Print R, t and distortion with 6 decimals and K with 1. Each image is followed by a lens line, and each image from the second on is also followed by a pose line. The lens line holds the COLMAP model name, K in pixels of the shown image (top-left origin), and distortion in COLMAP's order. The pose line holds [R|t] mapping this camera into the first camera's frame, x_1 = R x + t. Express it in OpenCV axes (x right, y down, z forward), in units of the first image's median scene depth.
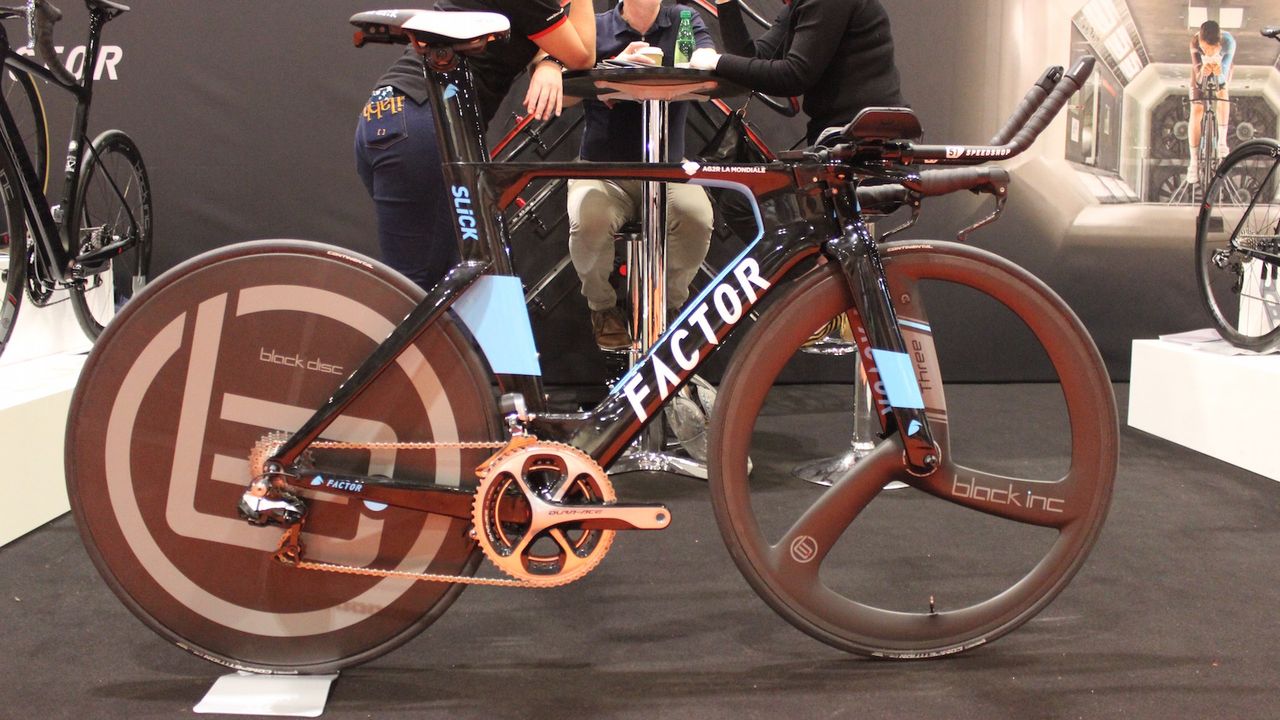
lens RADIAL K [[1213.5, 0, 640.5], [0, 1213.5, 297.5], [0, 0, 1]] dist [-0.135517, 0.004469]
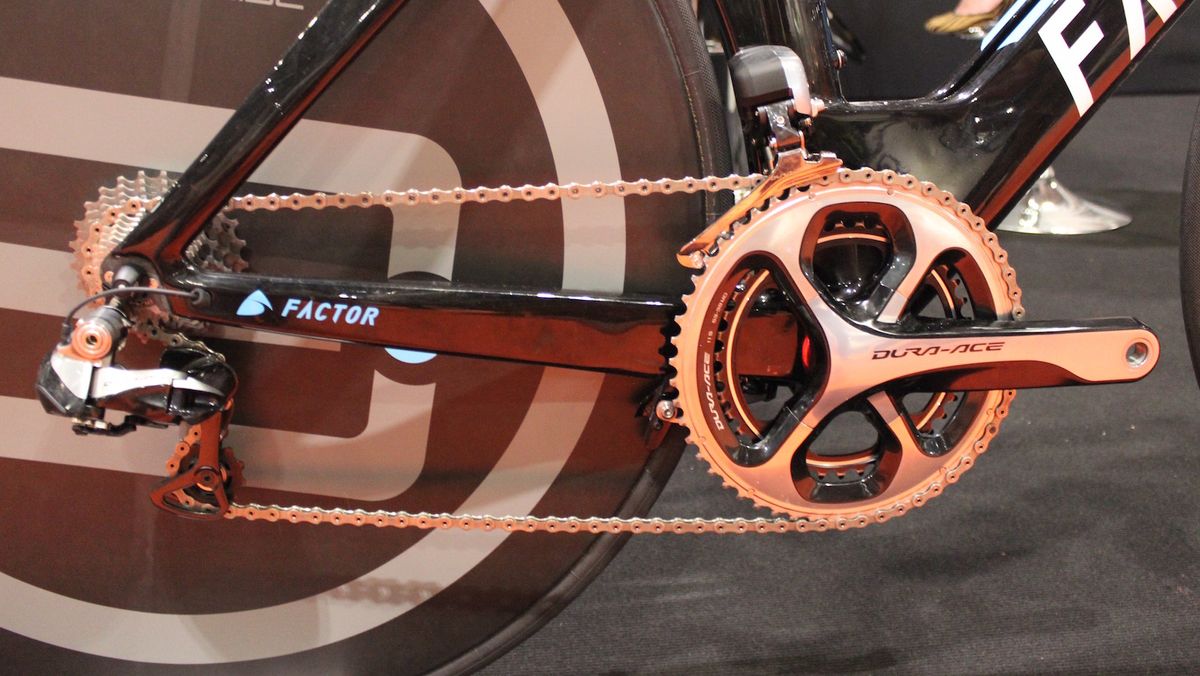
lens RADIAL K [[1137.7, 0, 600.5], [0, 1137.7, 279.4], [0, 0, 1]] dist [-0.135517, 0.004469]
pose [[0.999263, -0.034368, 0.017074, -0.166673], [0.030185, 0.978652, 0.203296, 0.078316], [-0.023697, -0.202631, 0.978968, 0.649172]]
